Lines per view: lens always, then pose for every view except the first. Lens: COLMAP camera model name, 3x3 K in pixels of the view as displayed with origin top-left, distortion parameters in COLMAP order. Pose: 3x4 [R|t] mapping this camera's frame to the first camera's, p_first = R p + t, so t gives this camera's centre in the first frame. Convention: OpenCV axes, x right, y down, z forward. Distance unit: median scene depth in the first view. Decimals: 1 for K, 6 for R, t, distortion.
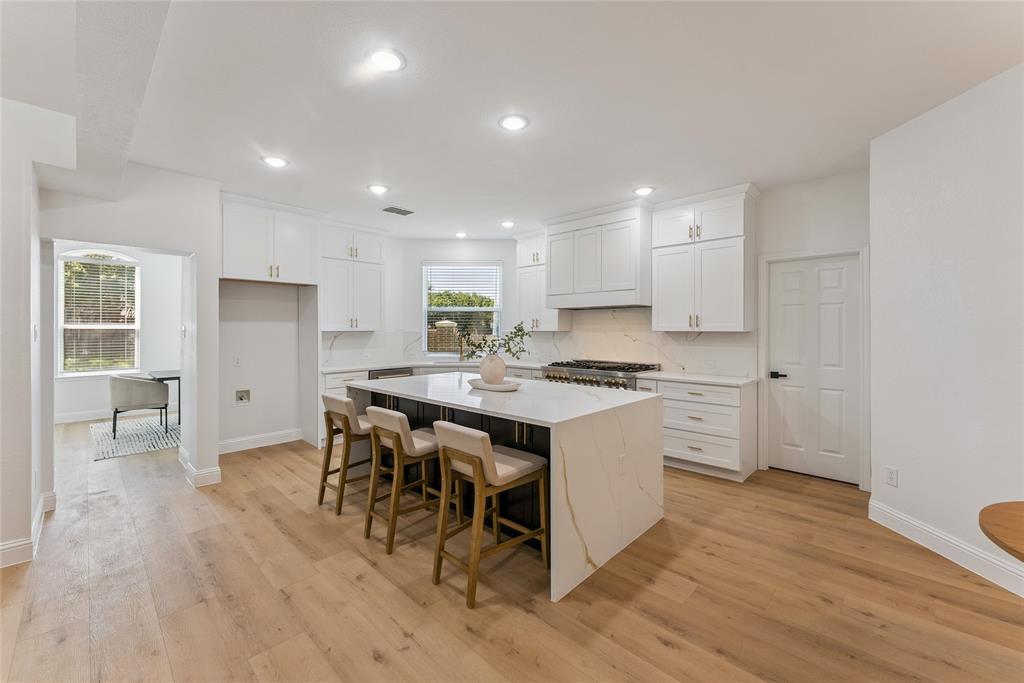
lens RADIAL K [[410.0, 0, 512.7], [0, 410.0, 331.3], [0, 0, 1]] dist [0.001465, -0.000892]
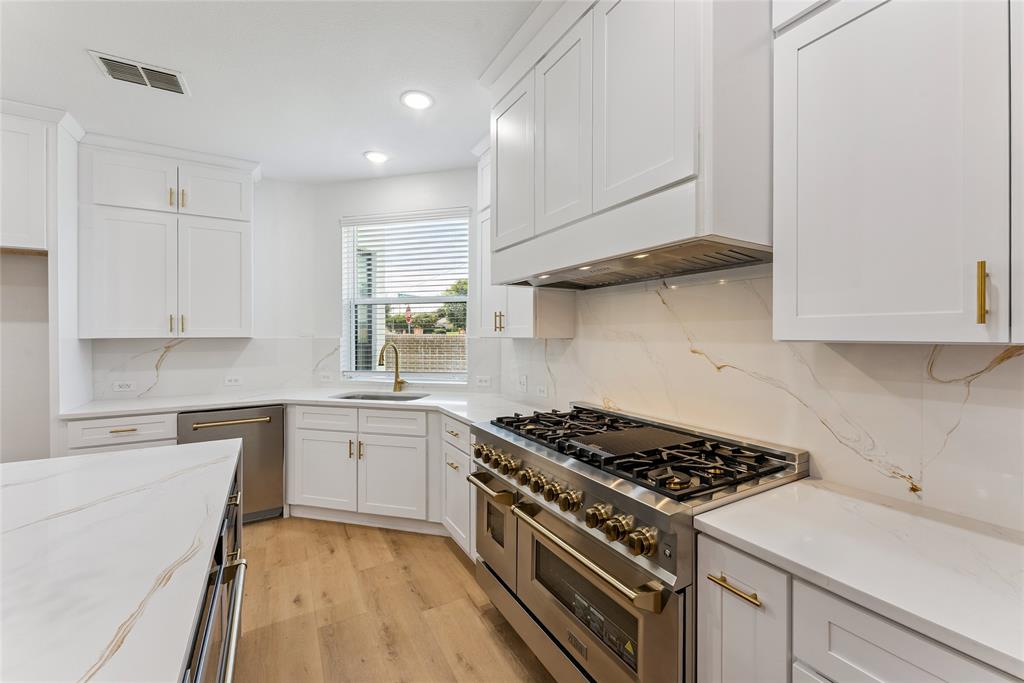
lens RADIAL K [[410.0, 0, 513.6], [0, 410.0, 334.6], [0, 0, 1]] dist [0.001465, -0.000892]
pose [[0.961276, -0.000712, -0.275587, 0.252065], [-0.000315, 0.999993, -0.003682, -0.003752], [0.275587, 0.003626, 0.961269, 0.700352]]
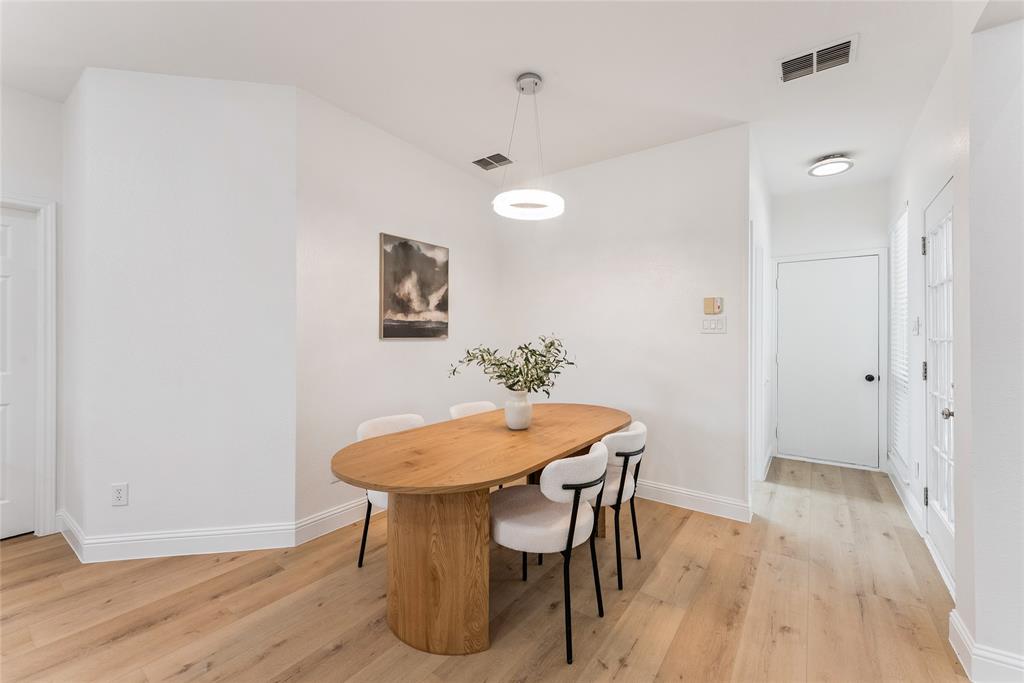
lens RADIAL K [[410.0, 0, 521.3], [0, 410.0, 338.5], [0, 0, 1]] dist [0.001465, -0.000892]
pose [[-0.156225, -0.006444, 0.987700, -0.000726], [-0.000264, 0.999979, 0.006482, 0.024407], [-0.987721, 0.000752, -0.156223, 0.215790]]
